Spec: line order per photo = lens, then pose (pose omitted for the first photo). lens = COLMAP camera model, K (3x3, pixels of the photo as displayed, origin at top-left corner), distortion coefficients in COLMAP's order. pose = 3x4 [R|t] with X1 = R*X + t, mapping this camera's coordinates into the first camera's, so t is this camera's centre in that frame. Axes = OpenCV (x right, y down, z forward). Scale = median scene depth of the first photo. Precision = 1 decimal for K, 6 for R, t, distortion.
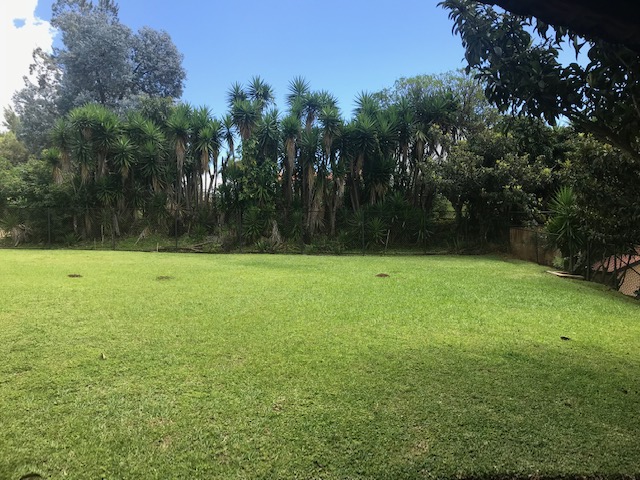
lens RADIAL K [[519.6, 0, 313.4], [0, 519.6, 235.7], [0, 0, 1]] dist [0.026014, -0.034328]
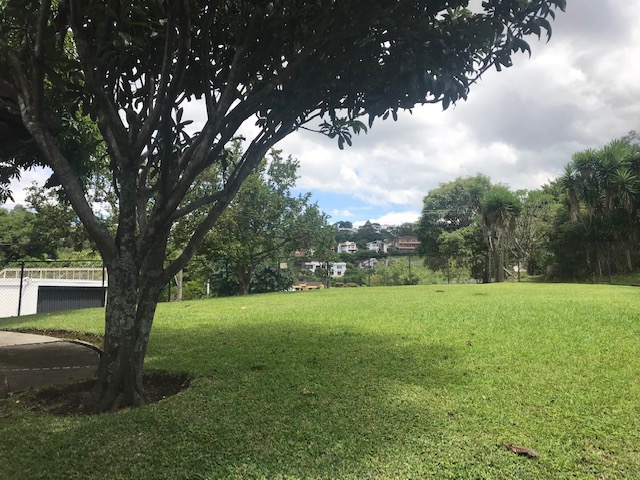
lens RADIAL K [[515.1, 0, 318.1], [0, 515.1, 243.7], [0, 0, 1]] dist [0.031009, -0.056304]
pose [[0.320179, -0.066209, -0.945040, 0.359027], [-0.017573, 0.996968, -0.075801, 0.033435], [0.947194, 0.040877, 0.318045, 0.152601]]
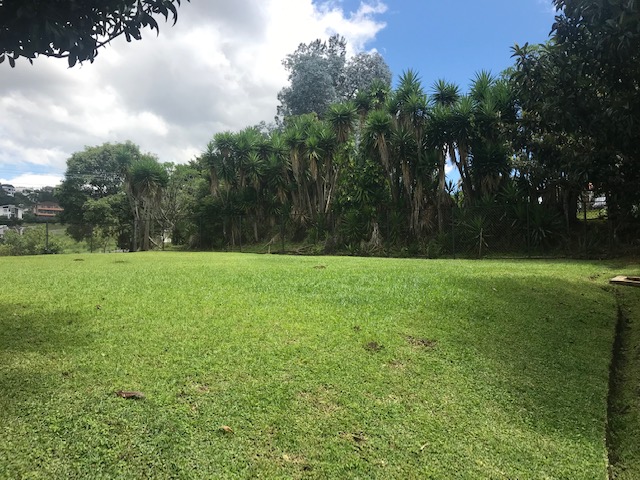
lens RADIAL K [[519.6, 0, 313.4], [0, 519.6, 235.7], [0, 0, 1]] dist [0.026014, -0.034328]
pose [[0.823228, -0.016887, -0.567459, 0.375389], [-0.009378, 0.999017, -0.043335, 0.036847], [0.567633, 0.040996, 0.822260, 0.153159]]
